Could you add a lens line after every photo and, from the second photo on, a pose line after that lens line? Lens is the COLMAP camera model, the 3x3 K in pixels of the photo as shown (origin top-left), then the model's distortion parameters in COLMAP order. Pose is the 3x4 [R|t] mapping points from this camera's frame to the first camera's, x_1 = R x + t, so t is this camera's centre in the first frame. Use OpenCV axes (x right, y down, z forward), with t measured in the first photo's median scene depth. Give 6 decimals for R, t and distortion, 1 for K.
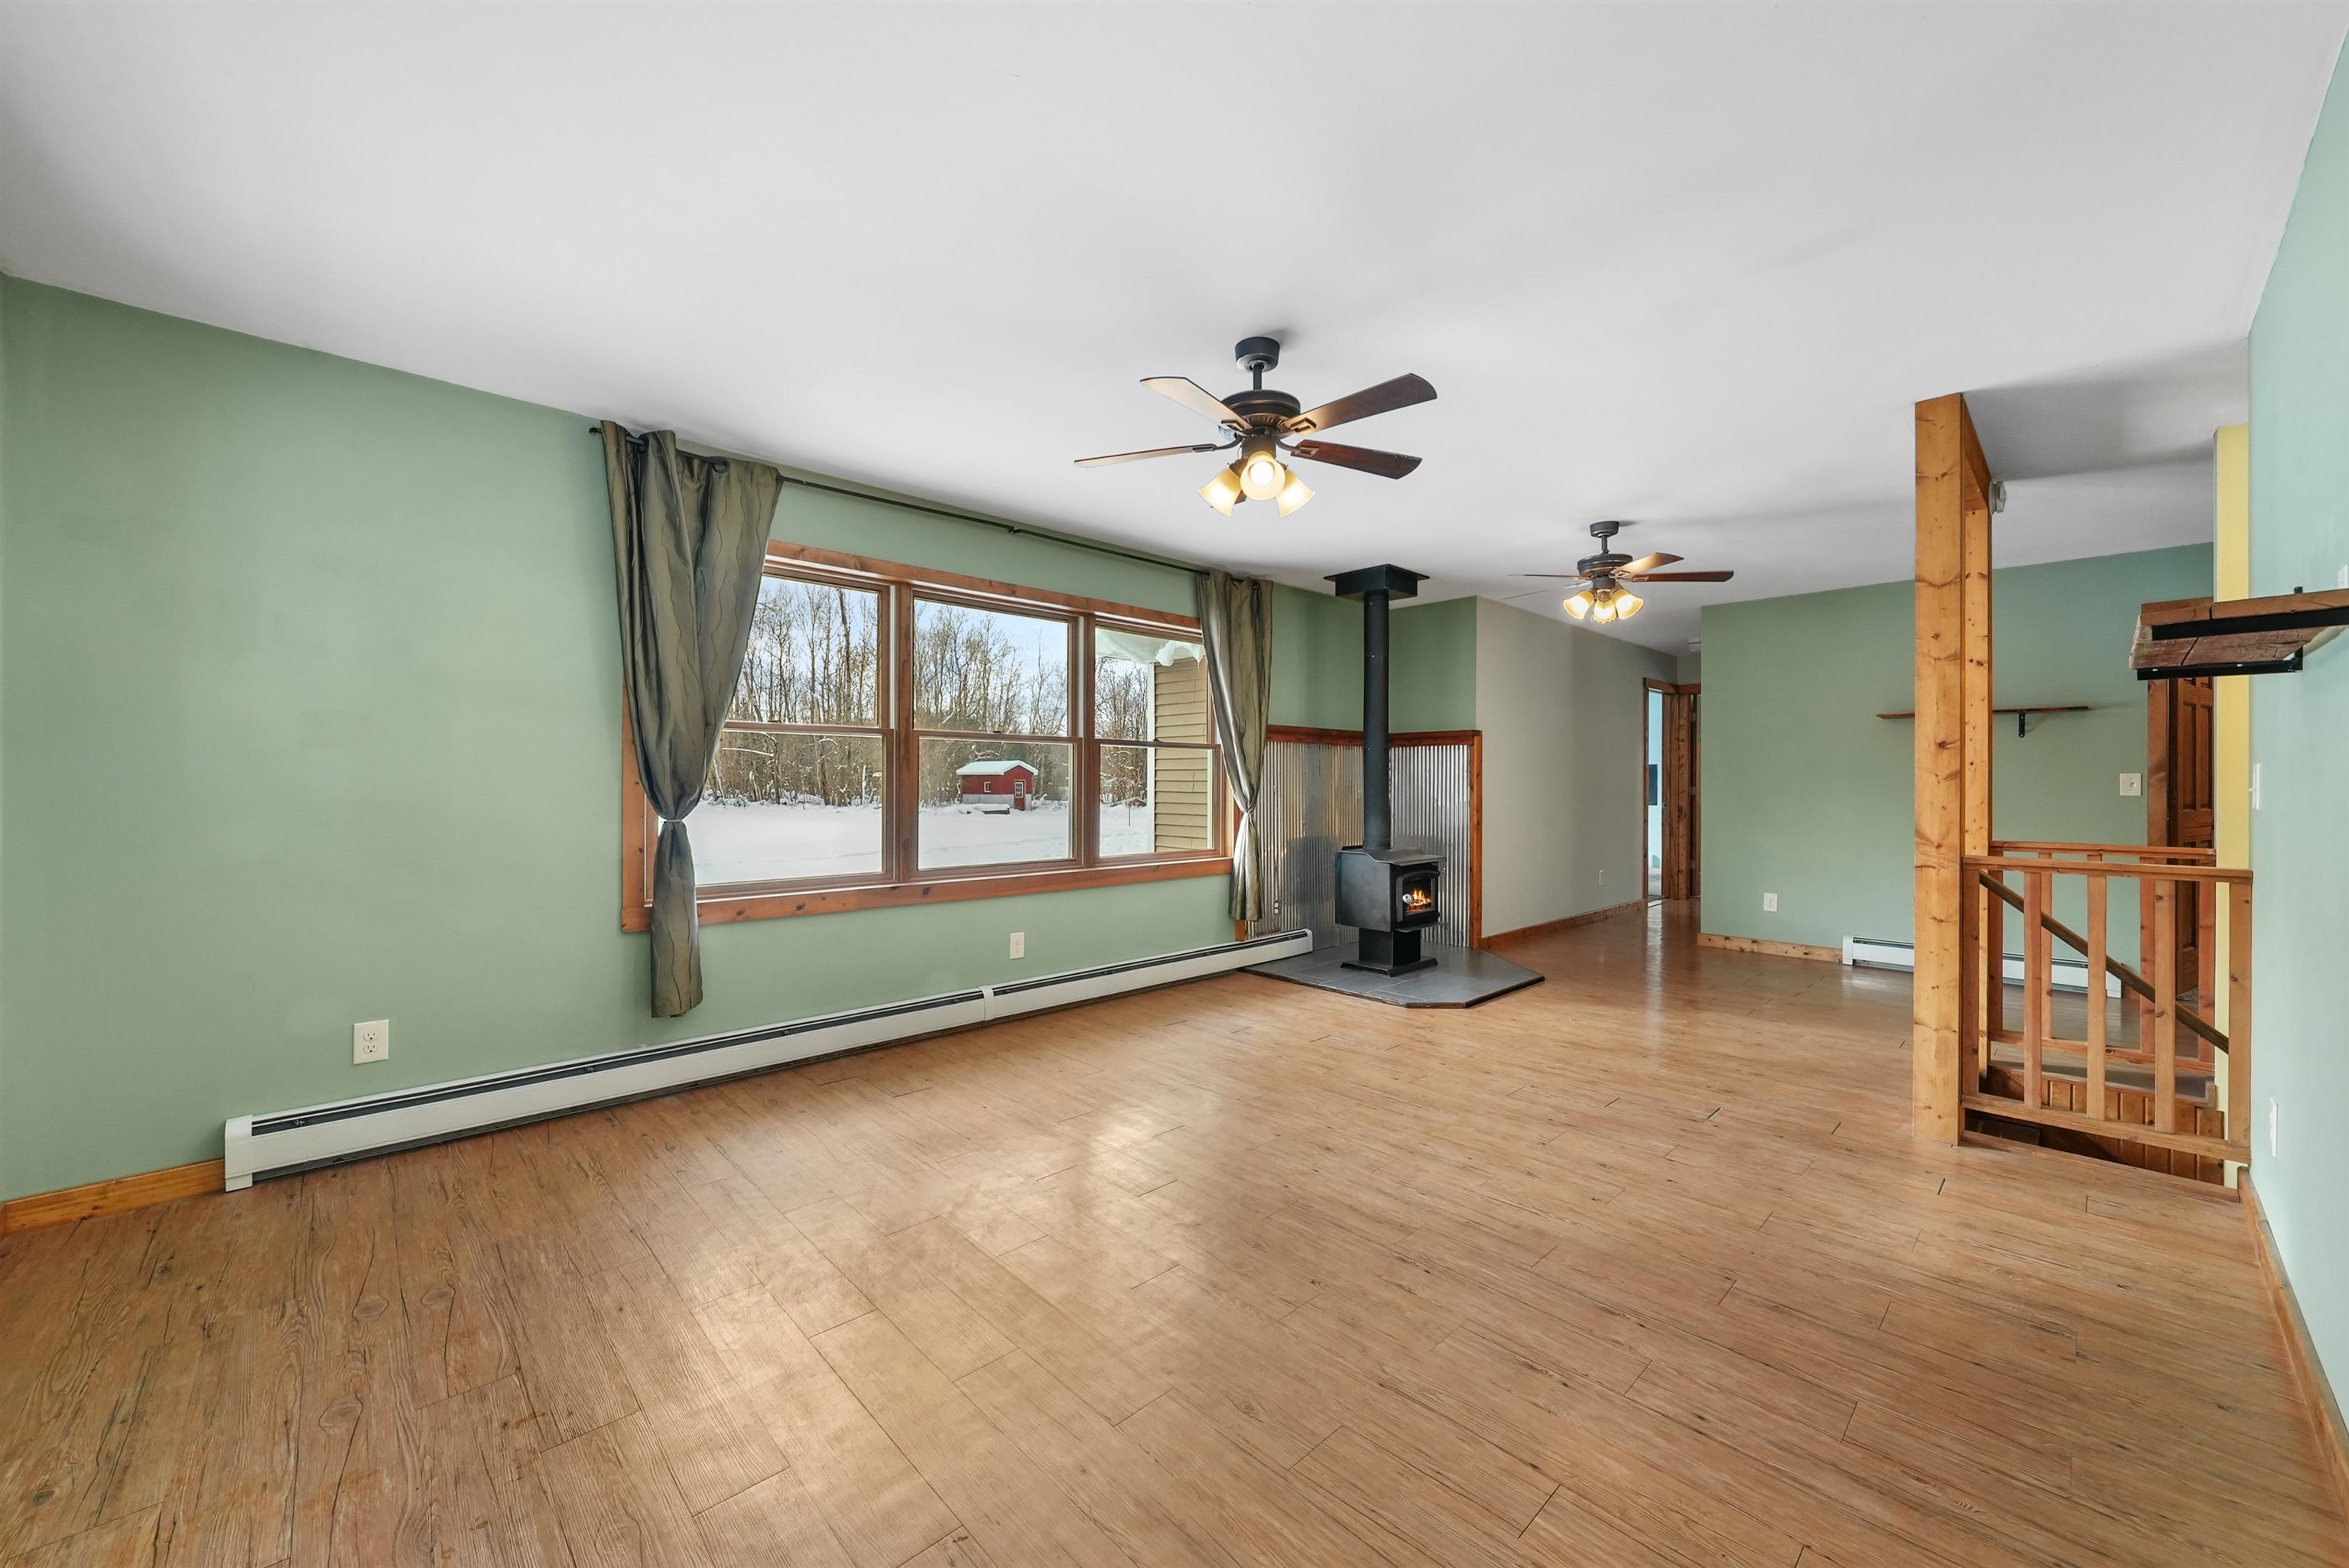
lens RADIAL K [[863.9, 0, 1183.5], [0, 863.9, 777.0], [0, 0, 1]] dist [-0.001062, 0.000009]
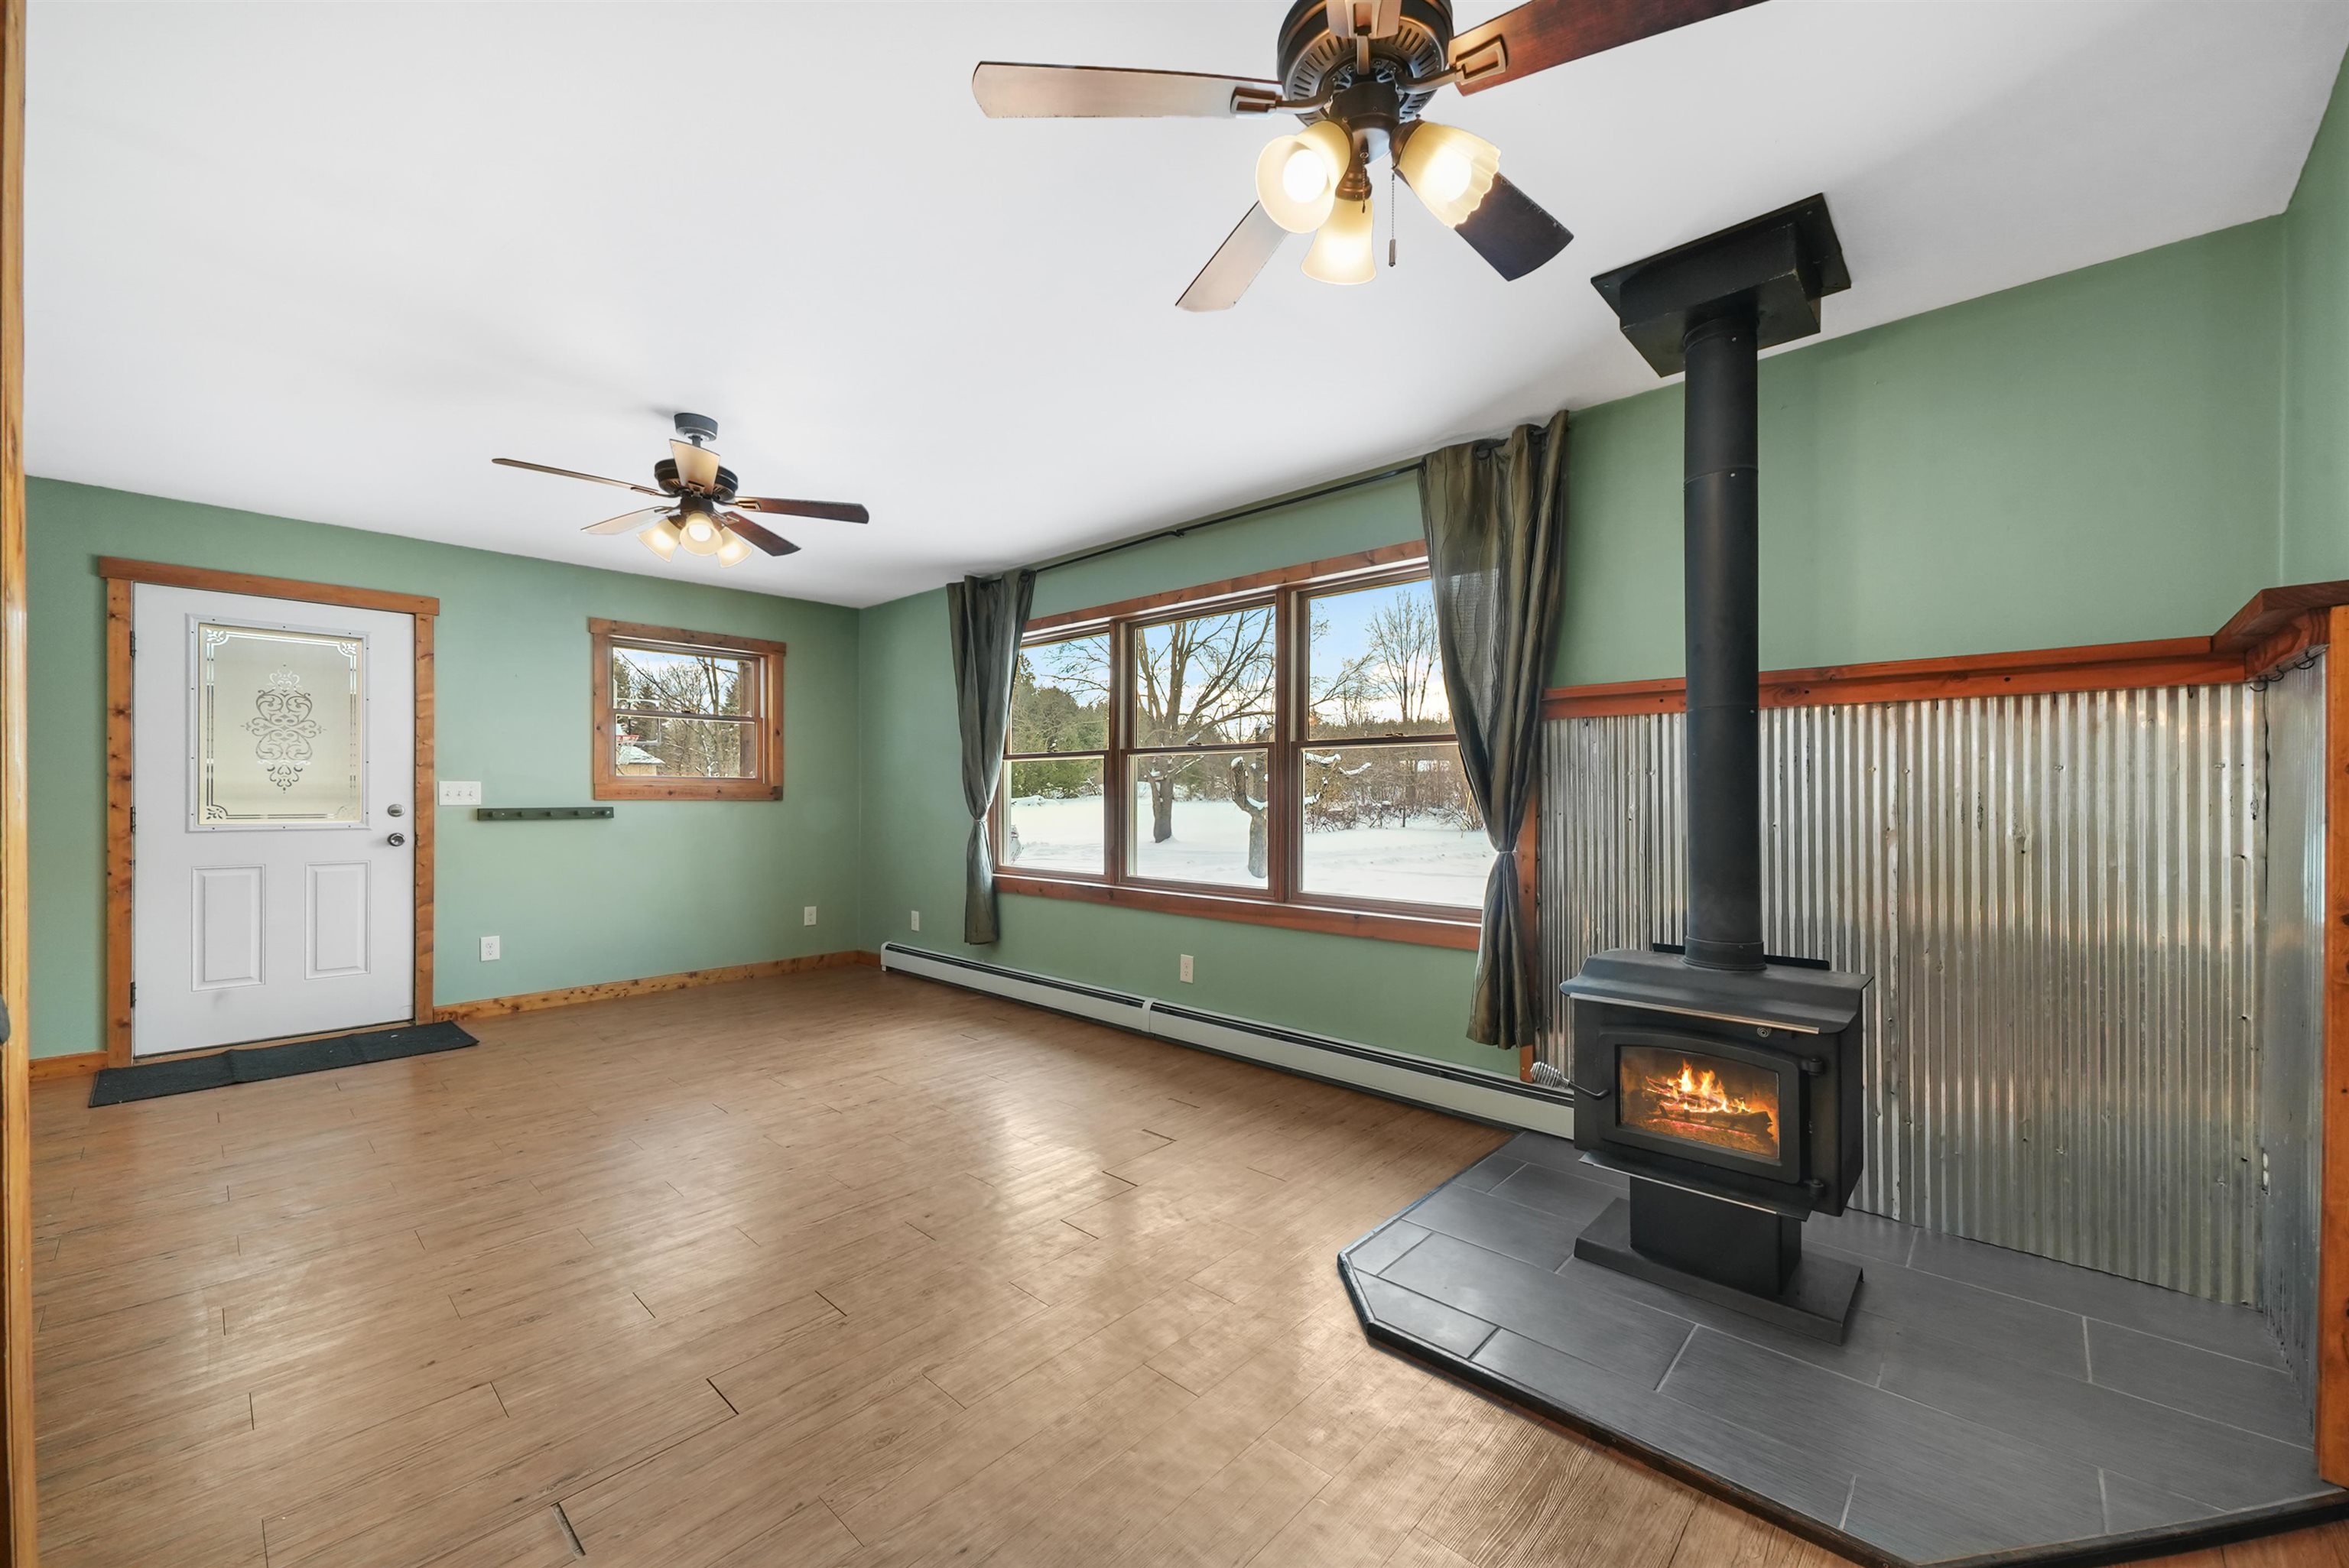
lens RADIAL K [[918.1, 0, 1189.3], [0, 918.1, 797.1], [0, 0, 1]] dist [-0.000585, 0.000006]
pose [[0.085970, 0.009260, -0.996255, 0.857161], [0.008094, 0.999917, 0.009992, -0.003947], [0.996265, -0.008923, 0.085888, 0.968660]]
